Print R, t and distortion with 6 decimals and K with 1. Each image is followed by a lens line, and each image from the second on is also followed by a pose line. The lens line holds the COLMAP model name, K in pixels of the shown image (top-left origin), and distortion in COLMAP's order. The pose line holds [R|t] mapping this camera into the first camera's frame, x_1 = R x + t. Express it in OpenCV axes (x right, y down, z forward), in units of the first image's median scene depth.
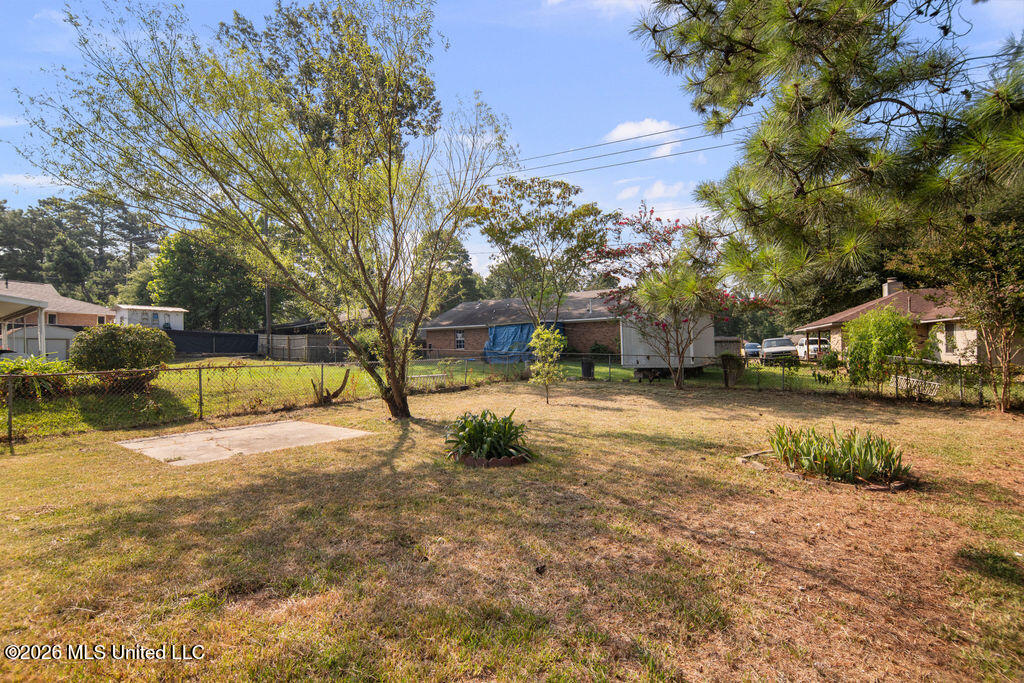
lens RADIAL K [[461.9, 0, 509.2], [0, 461.9, 342.0], [0, 0, 1]] dist [-0.015631, -0.001811]
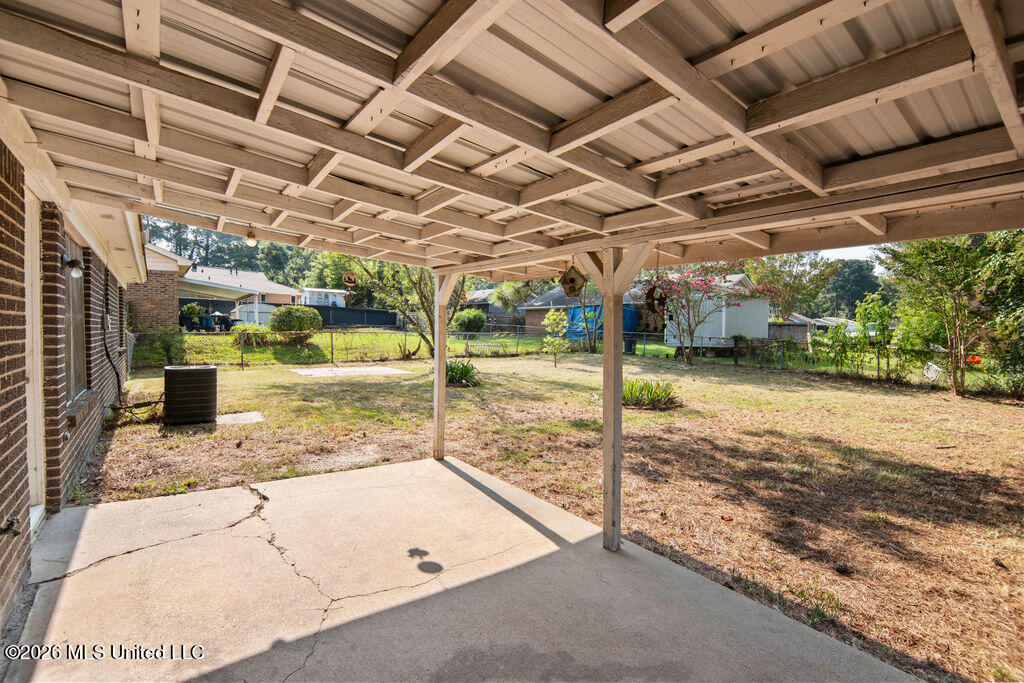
lens RADIAL K [[461.9, 0, 515.0], [0, 461.9, 337.2], [0, 0, 1]] dist [-0.015631, -0.001811]
pose [[0.957460, 0.031906, -0.286796, 0.278357], [-0.021399, 0.998983, 0.039698, -0.004417], [0.287771, -0.031872, 0.957169, -0.263079]]
